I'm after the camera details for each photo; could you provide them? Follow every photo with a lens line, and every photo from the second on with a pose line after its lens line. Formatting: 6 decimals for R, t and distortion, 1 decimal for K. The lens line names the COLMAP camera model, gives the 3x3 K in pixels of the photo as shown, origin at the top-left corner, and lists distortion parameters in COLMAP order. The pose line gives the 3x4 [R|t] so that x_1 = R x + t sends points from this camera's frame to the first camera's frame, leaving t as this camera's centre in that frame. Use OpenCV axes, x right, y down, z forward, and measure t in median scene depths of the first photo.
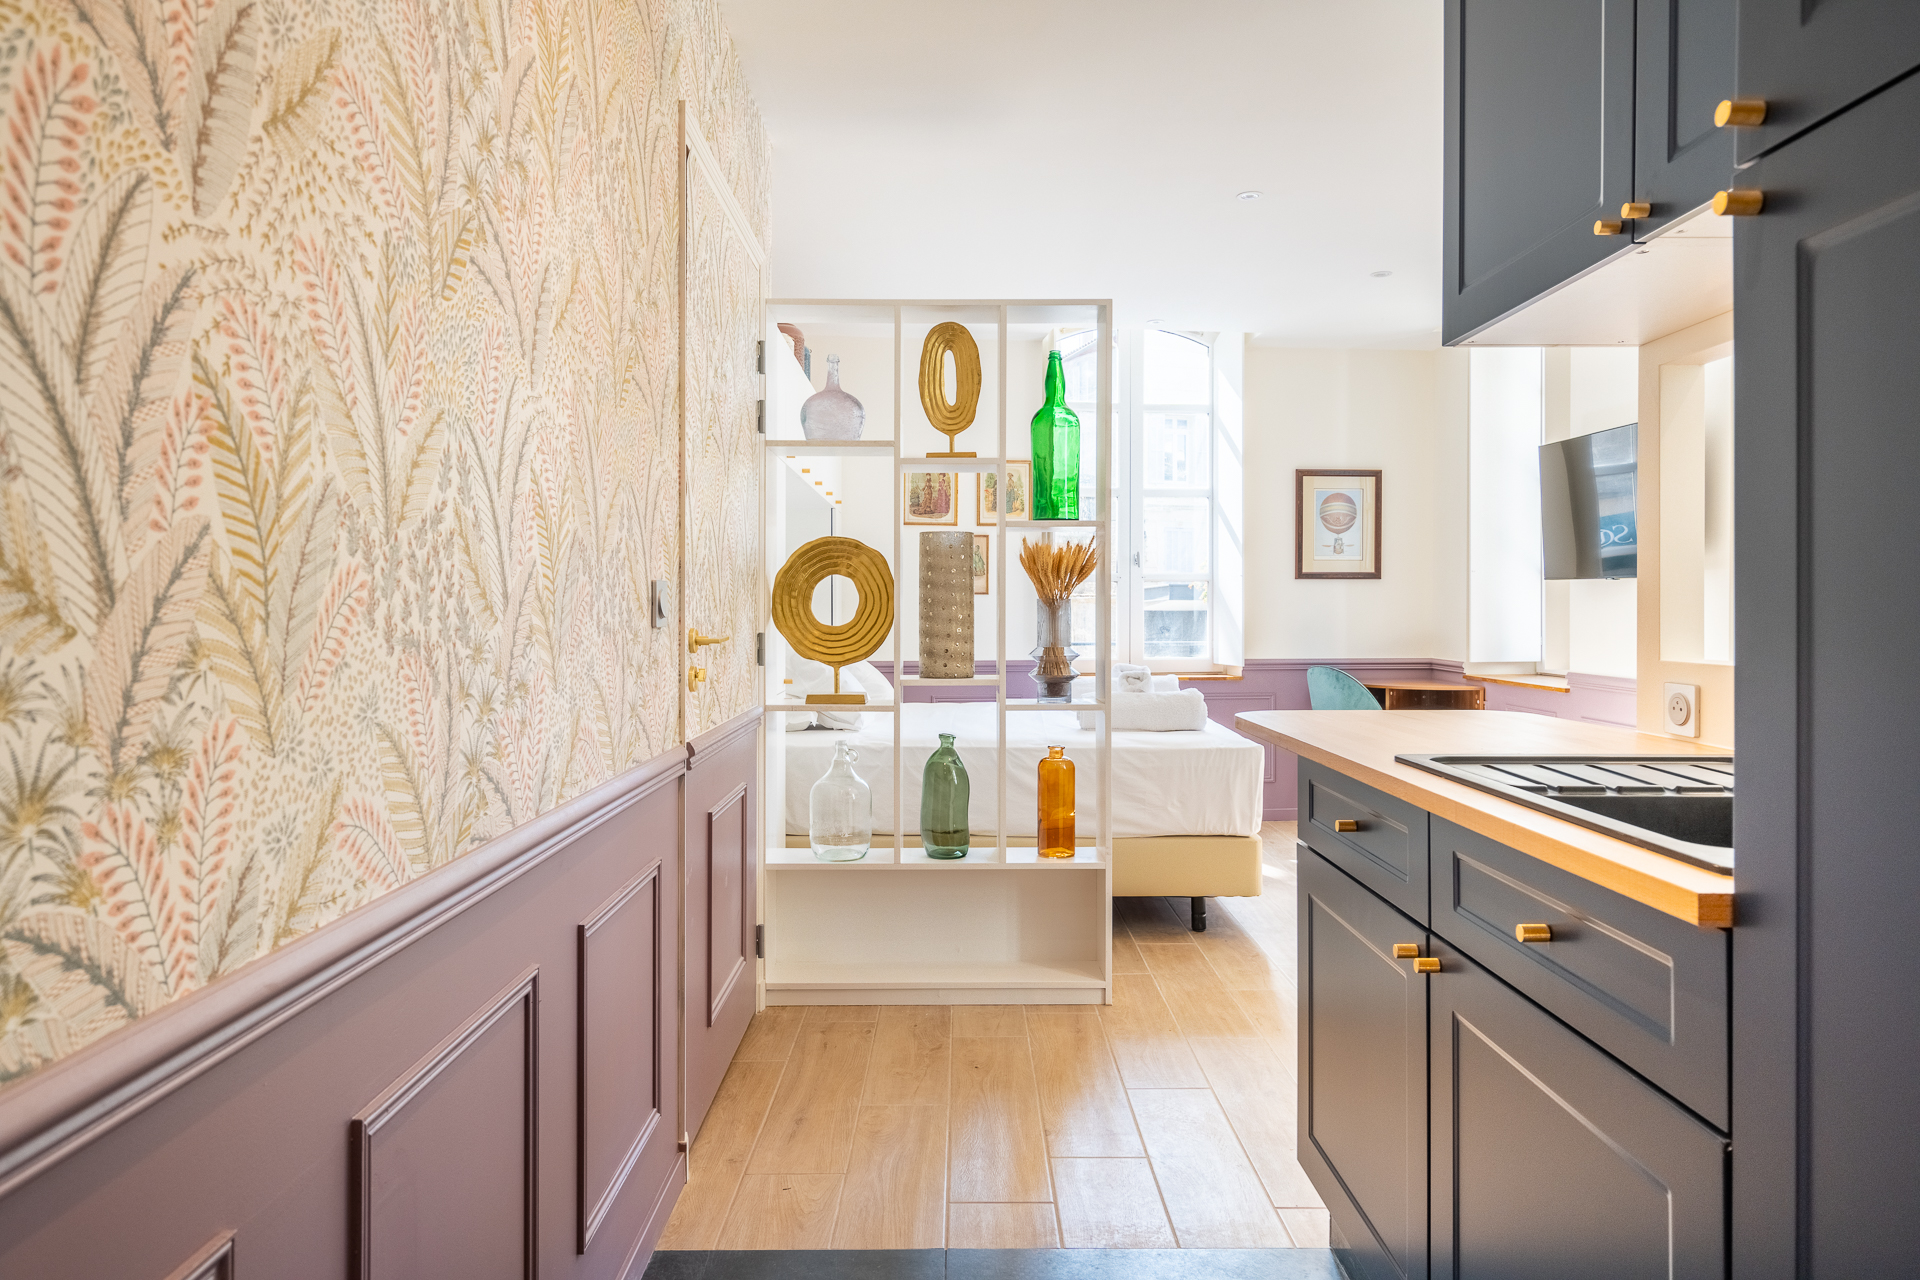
lens RADIAL K [[1226.5, 0, 961.6], [0, 1226.5, 616.3], [0, 0, 1]] dist [-0.003622, -0.000039]
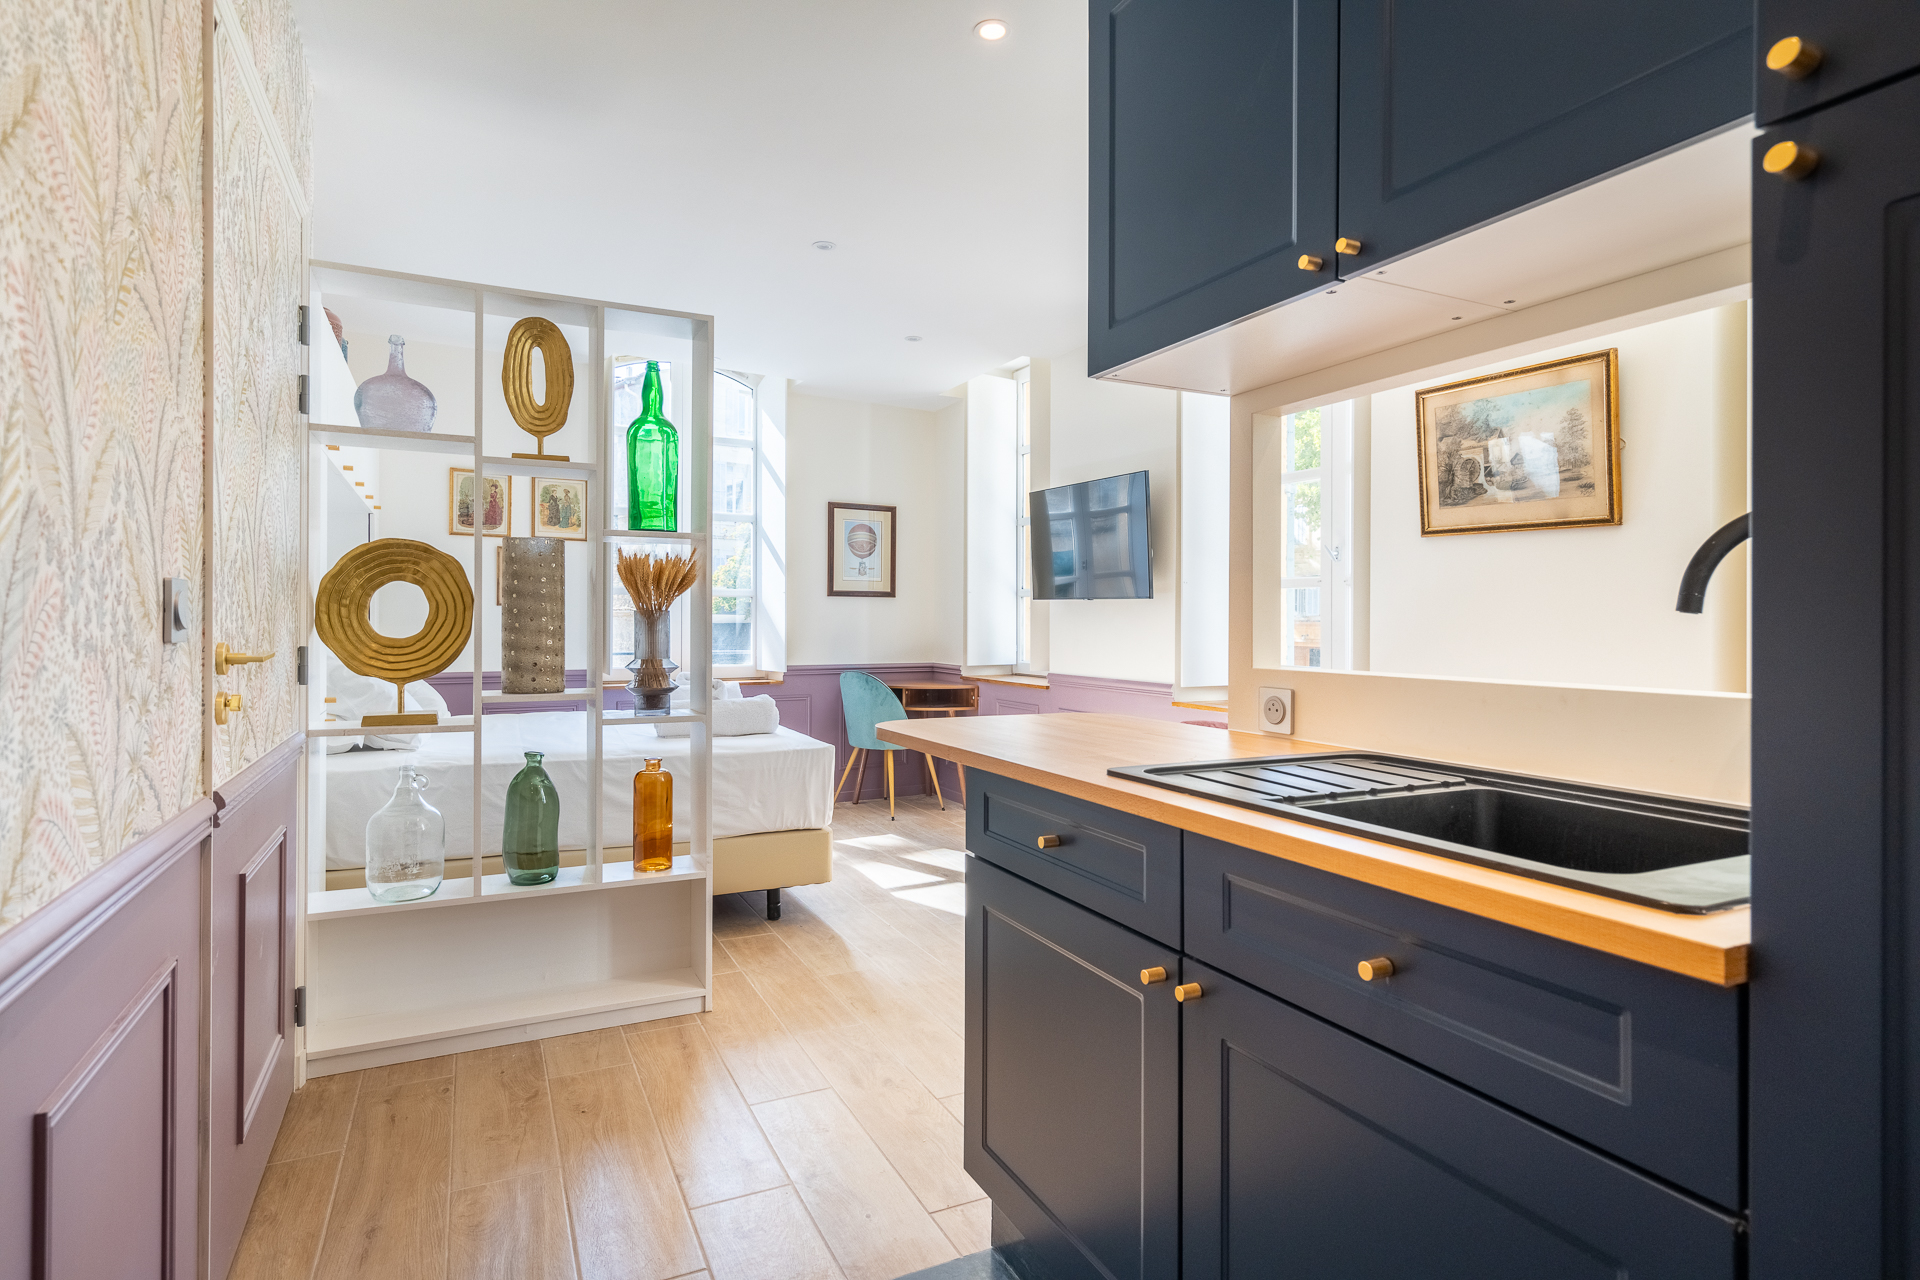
lens RADIAL K [[990.2, 0, 954.2], [0, 990.2, 627.3], [0, 0, 1]] dist [0.002386, 0.000577]
pose [[0.897189, 0.002900, 0.441636, -0.060214], [-0.002842, 0.999996, -0.000792, -0.000625], [-0.441637, -0.000544, 0.897194, 0.174388]]
